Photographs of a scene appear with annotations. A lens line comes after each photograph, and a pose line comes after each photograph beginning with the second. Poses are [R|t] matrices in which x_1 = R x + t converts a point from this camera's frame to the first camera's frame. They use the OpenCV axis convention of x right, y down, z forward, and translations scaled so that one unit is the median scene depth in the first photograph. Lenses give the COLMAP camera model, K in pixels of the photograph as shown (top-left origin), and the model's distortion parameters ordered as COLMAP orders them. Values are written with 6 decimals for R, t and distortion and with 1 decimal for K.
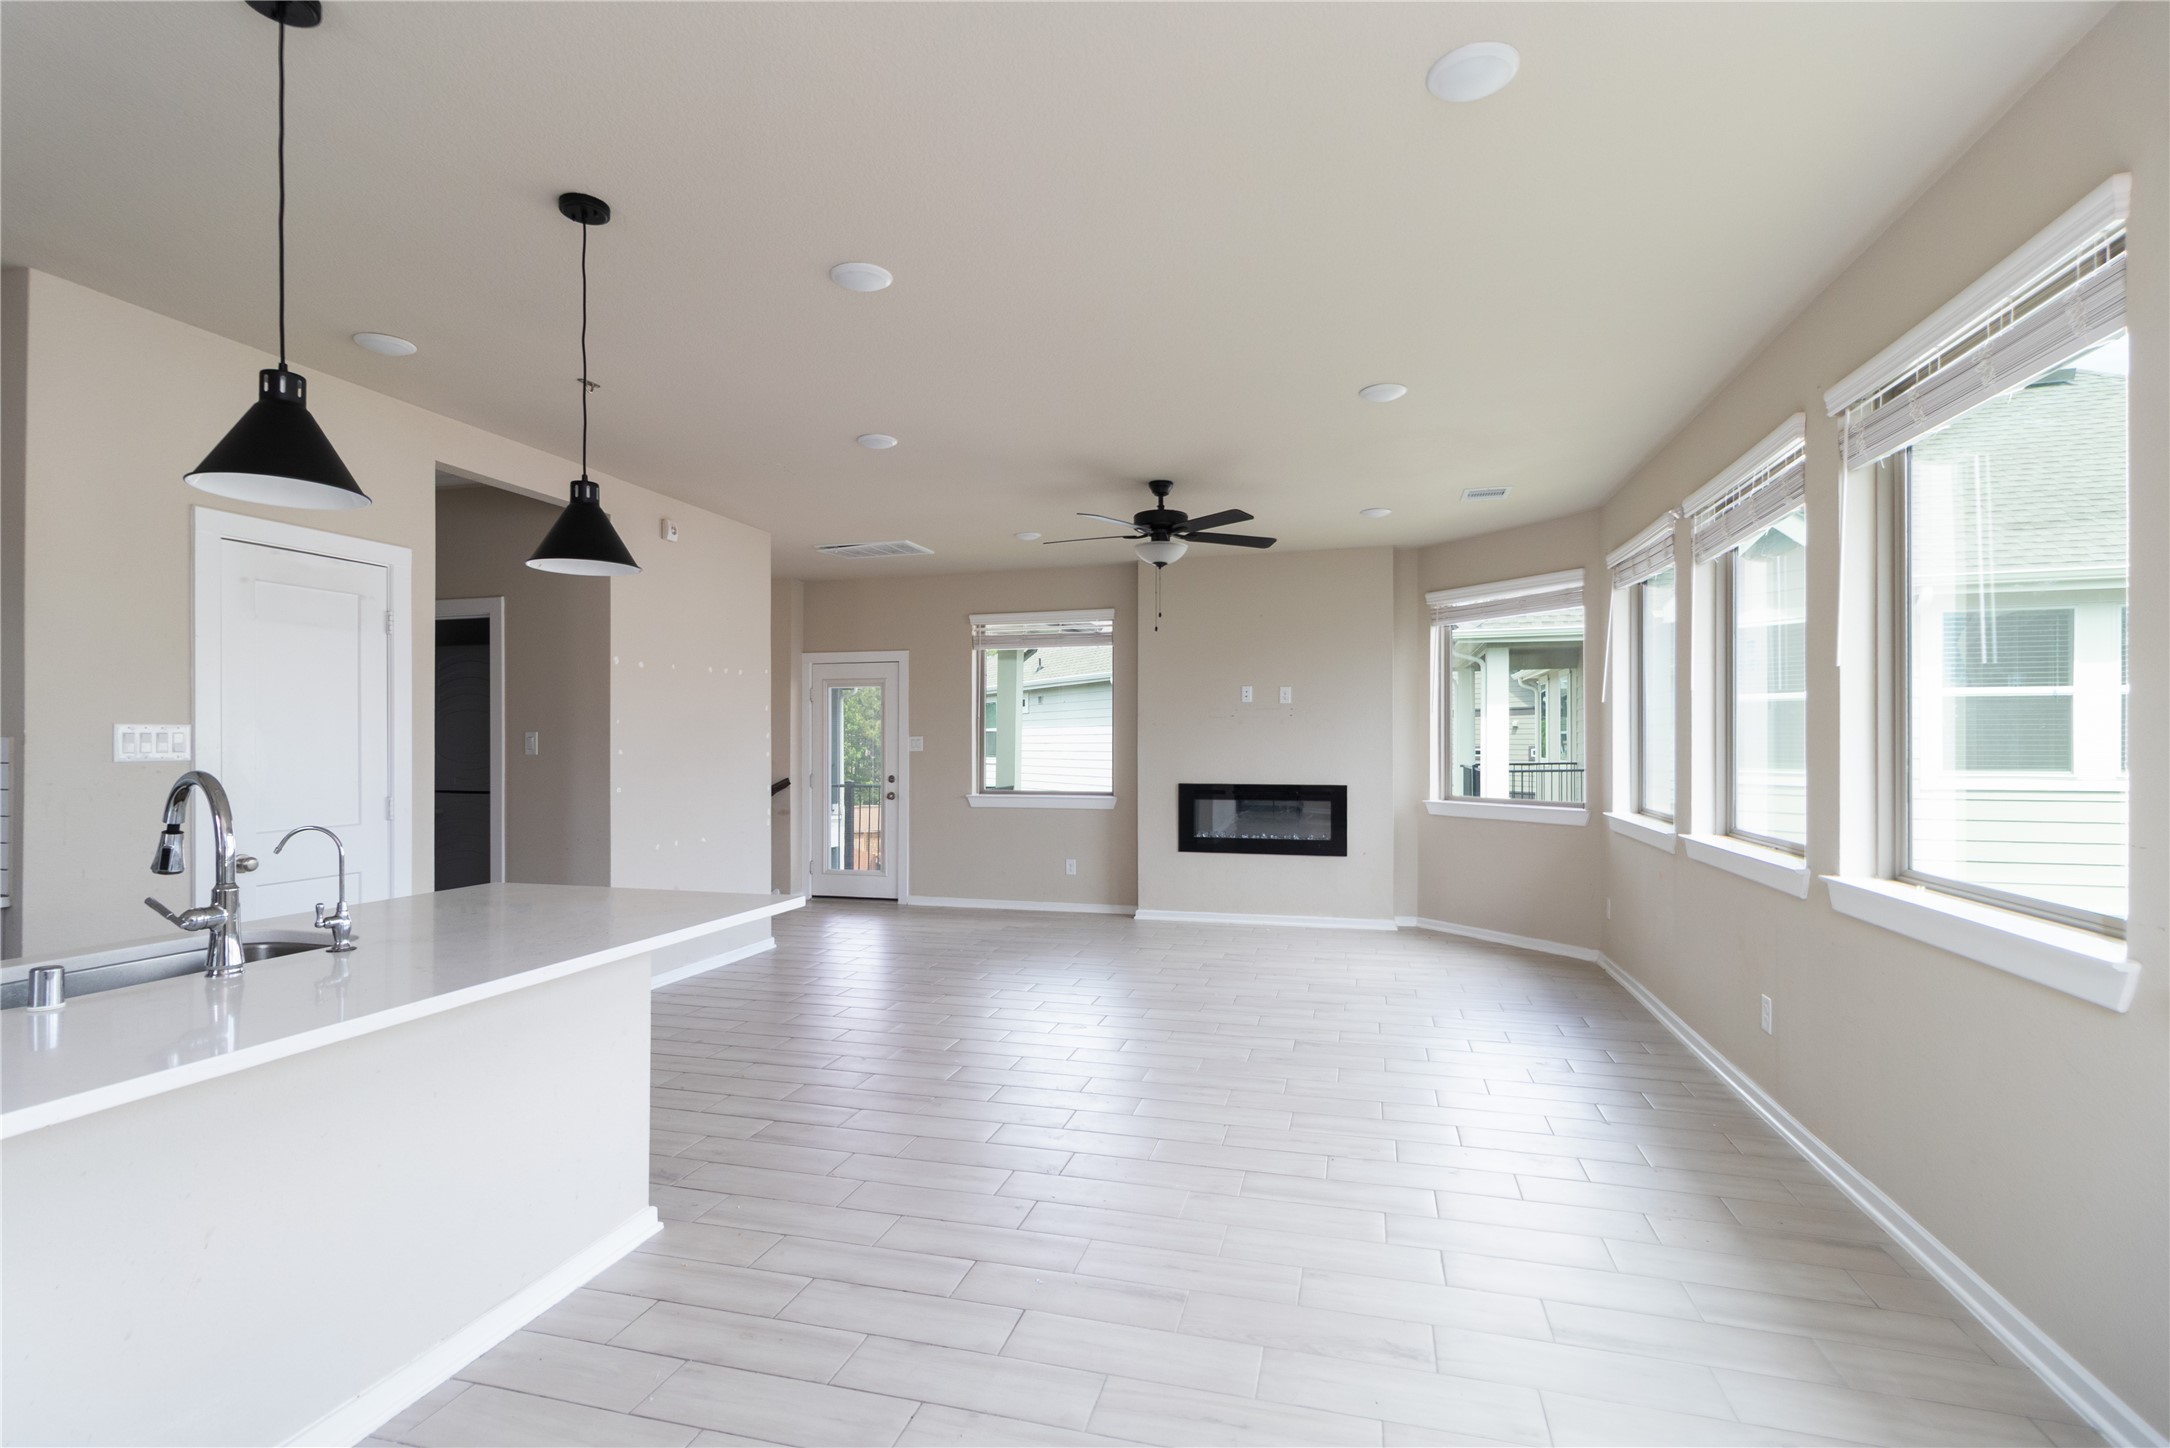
lens RADIAL K [[1028.5, 0, 1078.6], [0, 1028.5, 741.1], [0, 0, 1]] dist [0.002718, 0.000490]
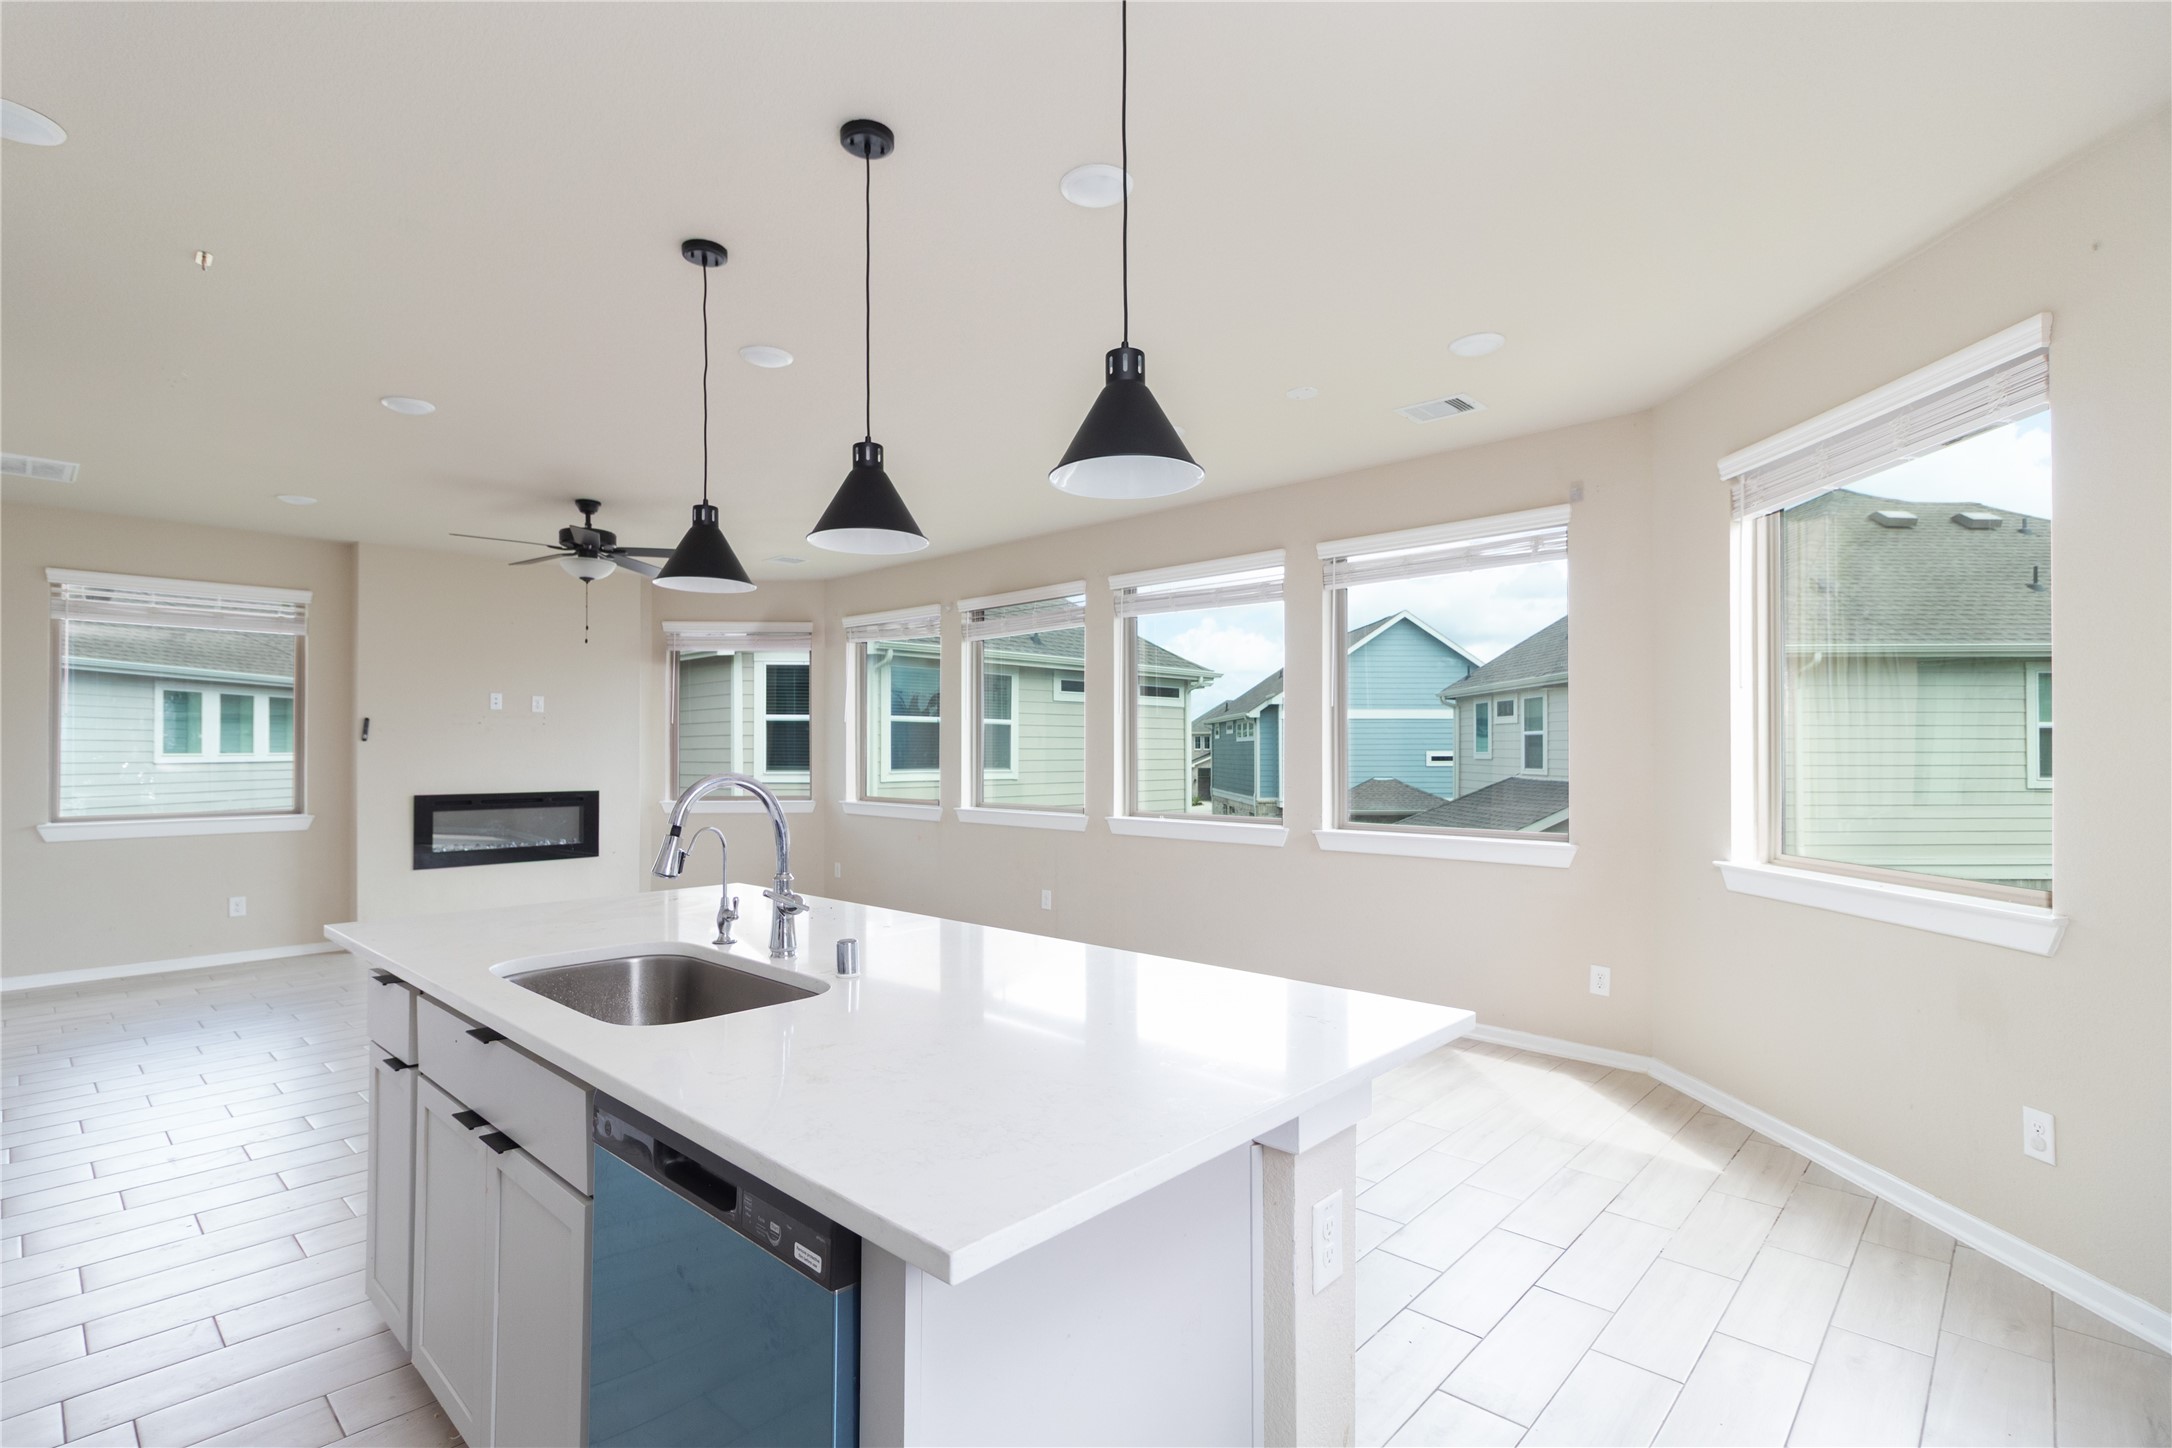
lens RADIAL K [[1029.4, 0, 1075.4], [0, 1029.4, 729.3], [0, 0, 1]] dist [0.002718, 0.000490]
pose [[0.455839, 0.020419, 0.889828, -0.473924], [-0.001164, 0.999750, -0.022346, 0.002408], [-0.890062, 0.009151, 0.455748, 0.061386]]
